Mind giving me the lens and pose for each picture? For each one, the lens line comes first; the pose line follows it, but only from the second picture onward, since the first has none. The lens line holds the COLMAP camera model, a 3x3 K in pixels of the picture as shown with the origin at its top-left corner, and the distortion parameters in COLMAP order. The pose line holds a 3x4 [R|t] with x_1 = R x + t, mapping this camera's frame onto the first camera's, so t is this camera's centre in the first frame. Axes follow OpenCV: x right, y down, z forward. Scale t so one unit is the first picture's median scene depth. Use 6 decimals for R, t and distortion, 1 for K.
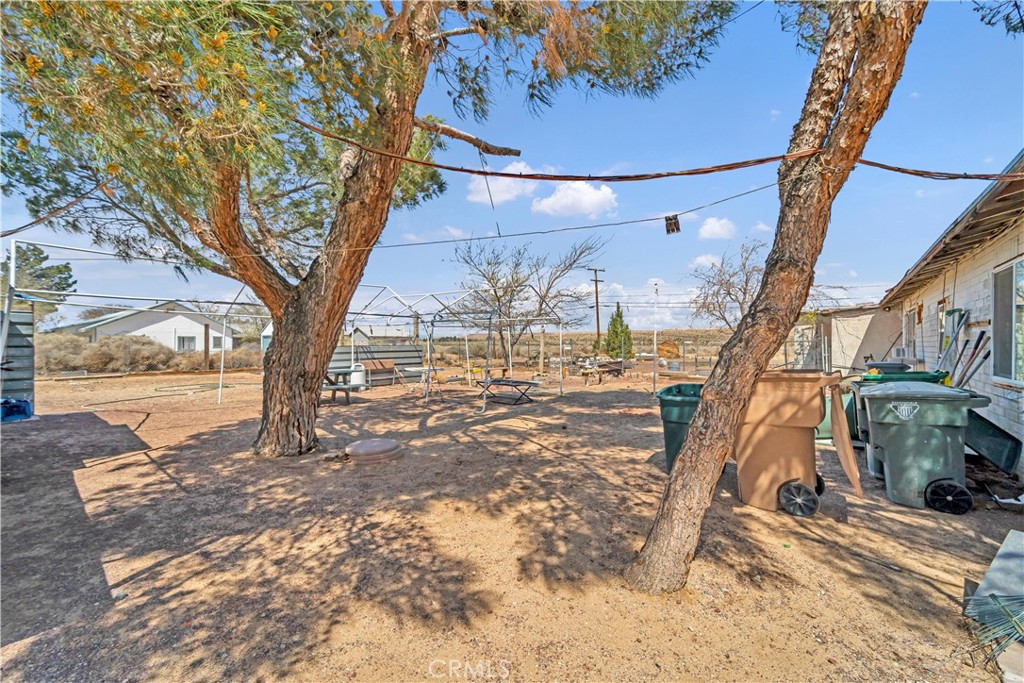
lens RADIAL K [[416.0, 0, 529.1], [0, 416.0, 340.2], [0, 0, 1]] dist [0.008683, 0.000088]
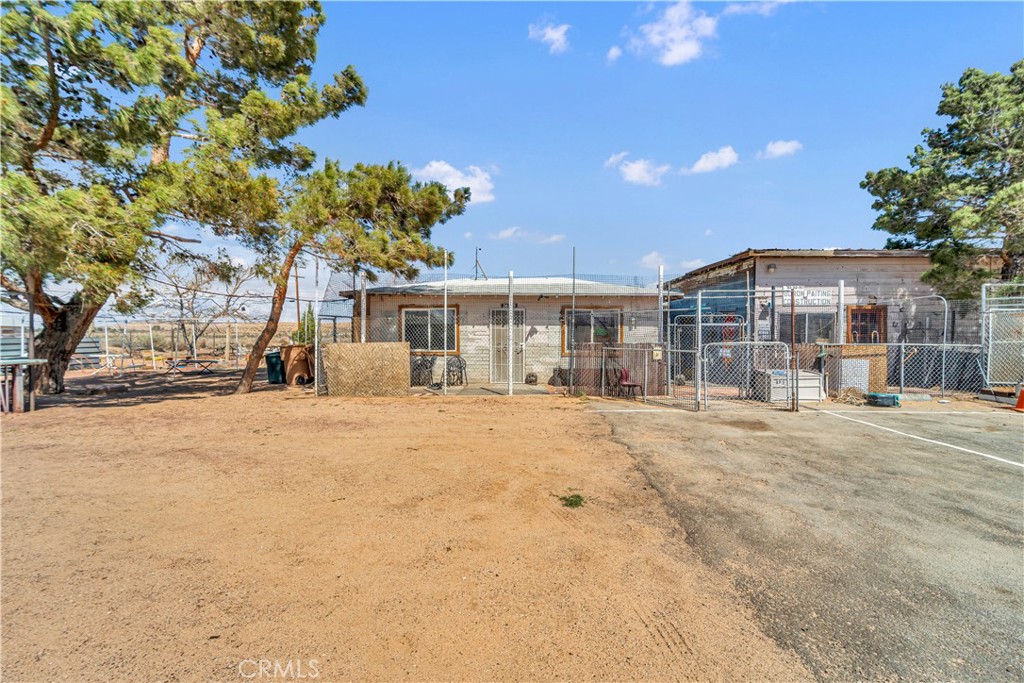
lens RADIAL K [[418.1, 0, 526.9], [0, 418.1, 339.4], [0, 0, 1]] dist [0.001054, 0.000068]
pose [[0.808802, -0.003363, 0.588071, 0.050566], [-0.006681, 0.999867, 0.014906, -0.015031], [-0.588043, -0.015984, 0.808672, -1.320176]]
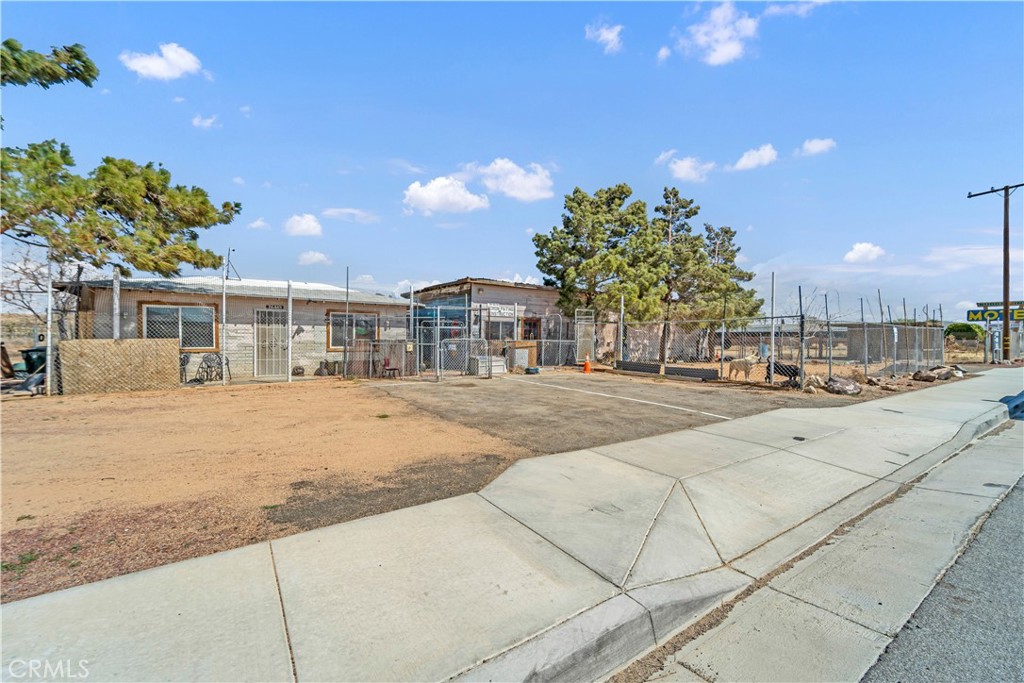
lens RADIAL K [[416.0, 0, 529.1], [0, 416.0, 340.2], [0, 0, 1]] dist [0.008683, 0.000088]
pose [[0.308625, -0.001527, 0.951183, -0.423265], [-0.014682, 0.999872, 0.006369, -0.005040], [-0.951071, -0.015931, 0.308563, -1.569150]]
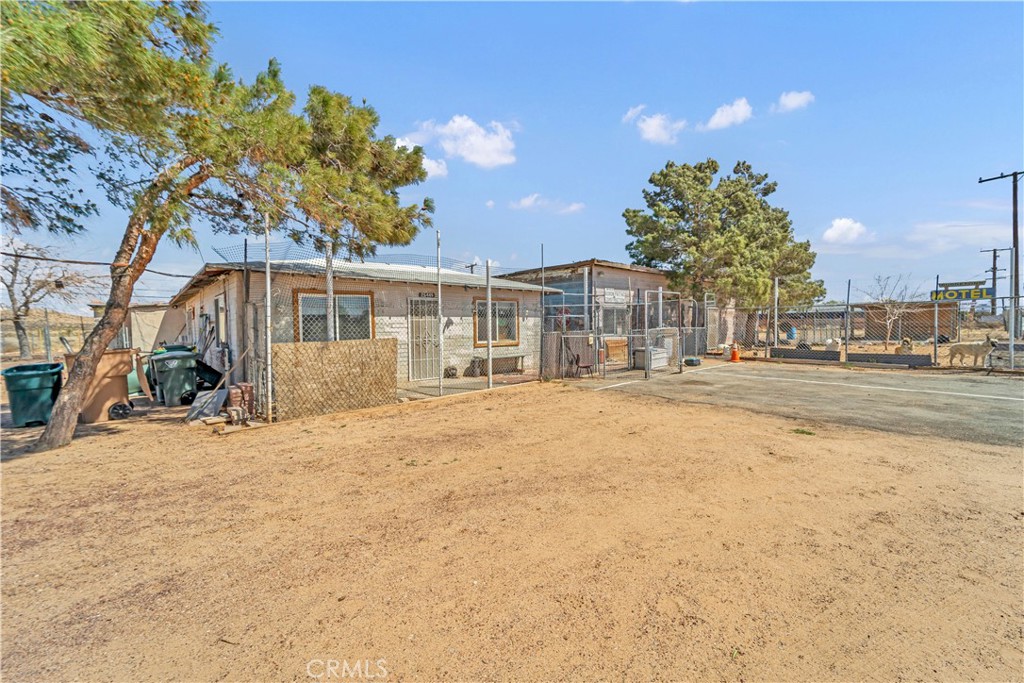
lens RADIAL K [[421.7, 0, 516.8], [0, 421.7, 340.9], [0, 0, 1]] dist [0.000173, 0.000091]
pose [[0.199508, -0.039670, 0.979093, -0.446208], [0.007567, 0.999213, 0.038943, -0.013291], [-0.979867, -0.000361, 0.199651, -0.599633]]
